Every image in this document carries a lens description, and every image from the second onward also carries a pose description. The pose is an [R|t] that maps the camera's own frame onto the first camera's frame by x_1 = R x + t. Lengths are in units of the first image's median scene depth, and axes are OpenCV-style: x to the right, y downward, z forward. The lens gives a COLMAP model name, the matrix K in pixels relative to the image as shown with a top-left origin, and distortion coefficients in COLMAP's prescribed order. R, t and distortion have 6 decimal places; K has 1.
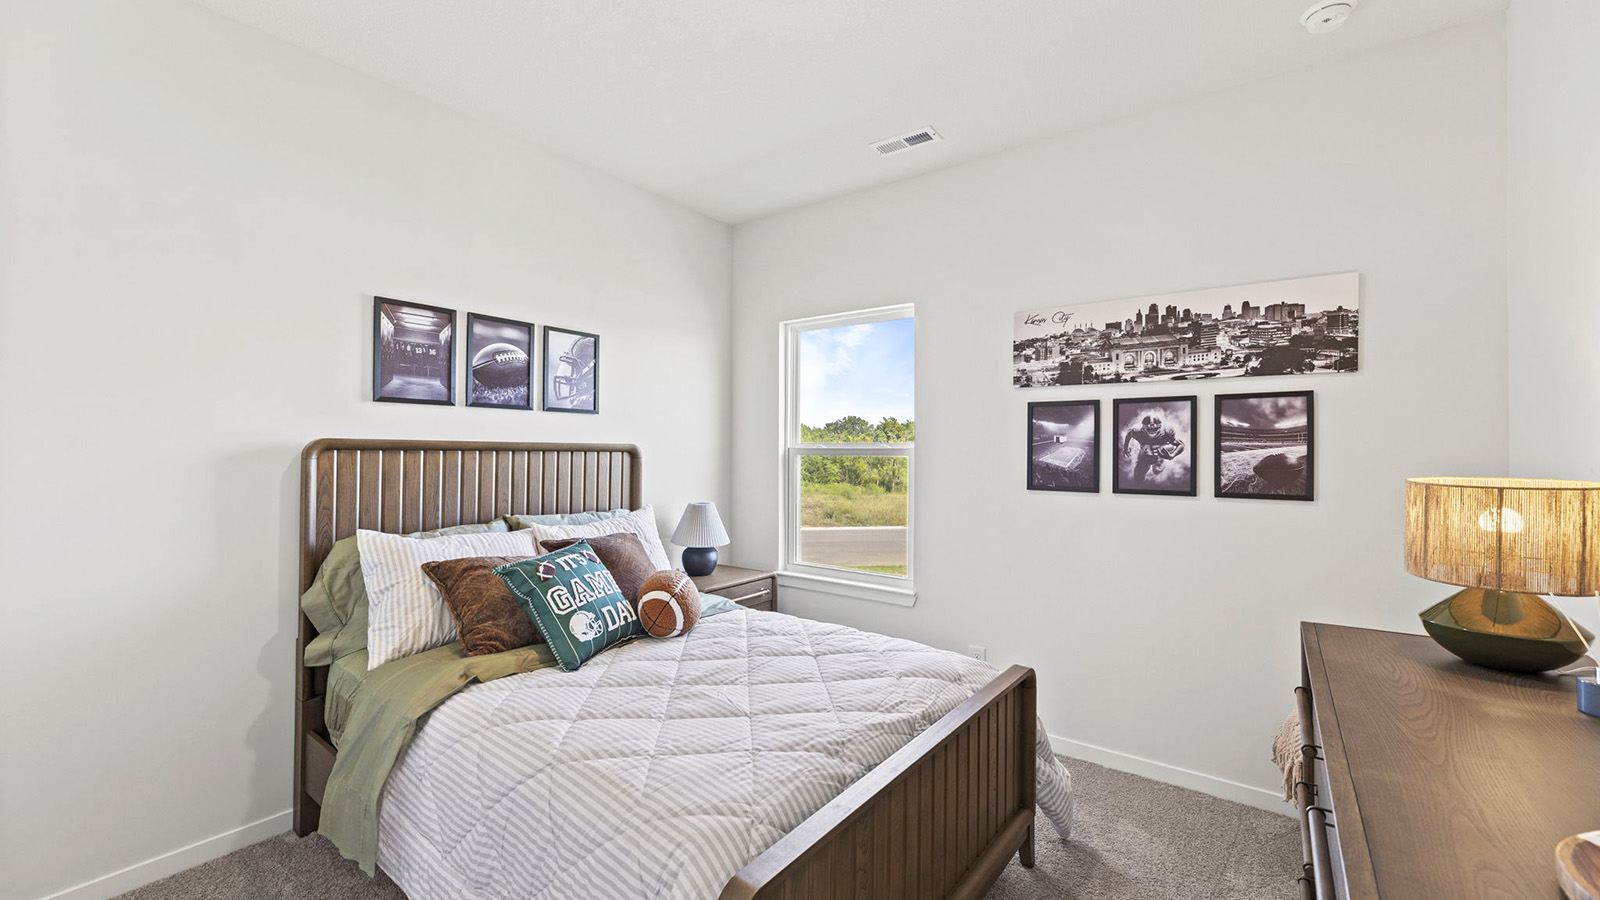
lens RADIAL K [[646.1, 0, 789.6], [0, 646.1, 447.4], [0, 0, 1]] dist [0.004164, -0.000551]
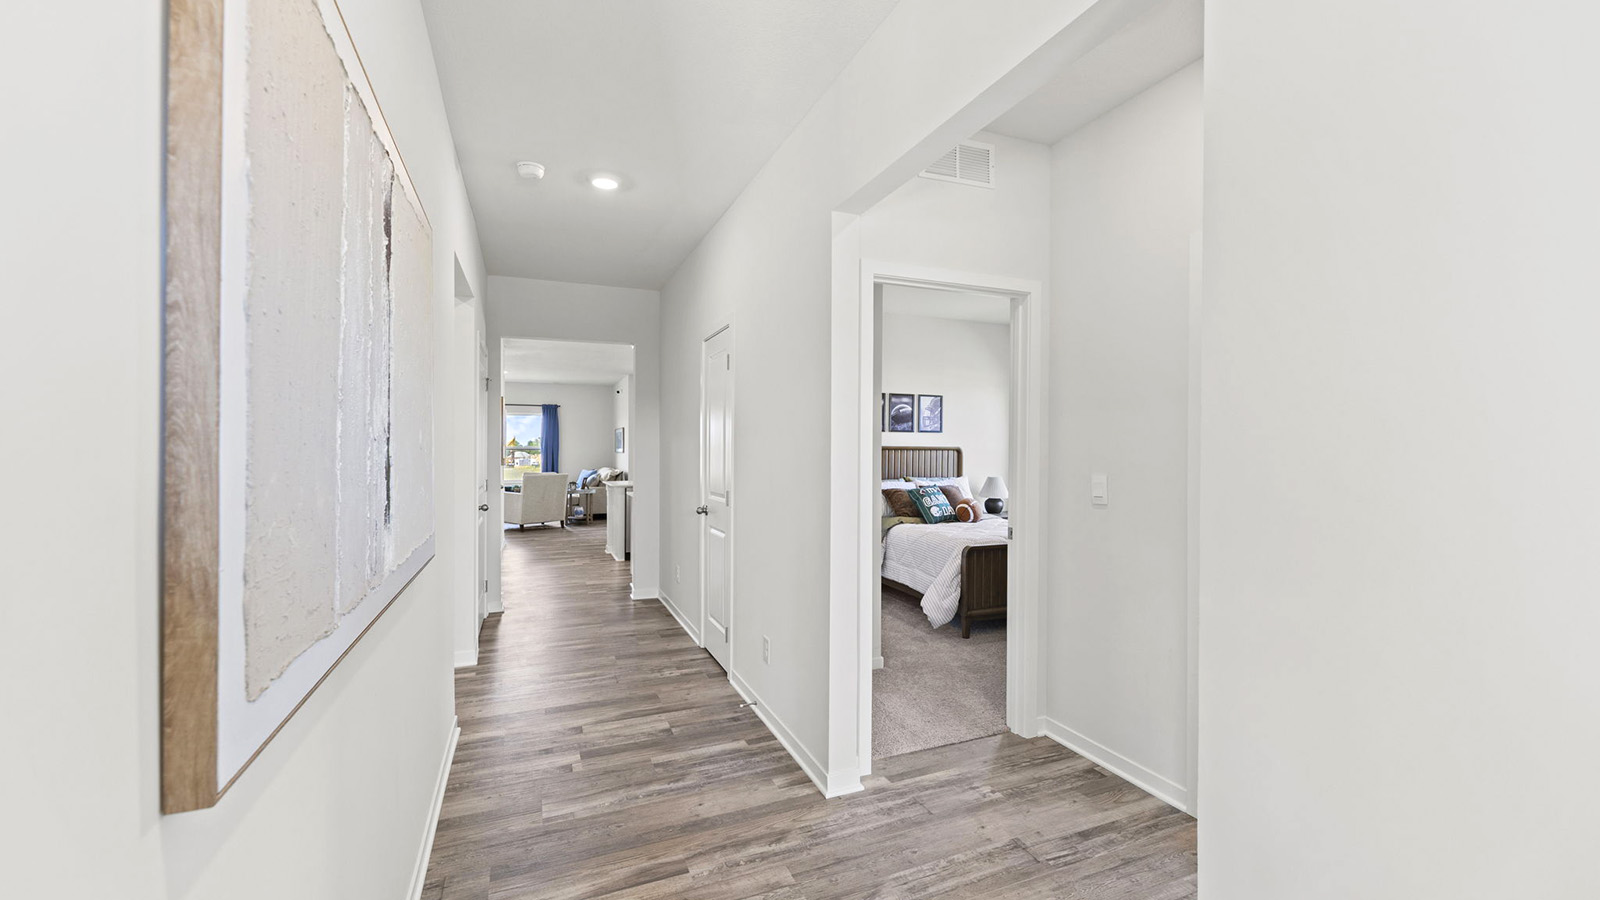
lens RADIAL K [[646.1, 0, 801.9], [0, 646.1, 452.4], [0, 0, 1]] dist [0.004164, -0.000551]
pose [[0.868593, -0.001303, -0.495525, 0.405951], [0.006210, 0.999947, 0.008255, -0.007407], [0.495488, -0.010247, 0.868554, -1.229456]]
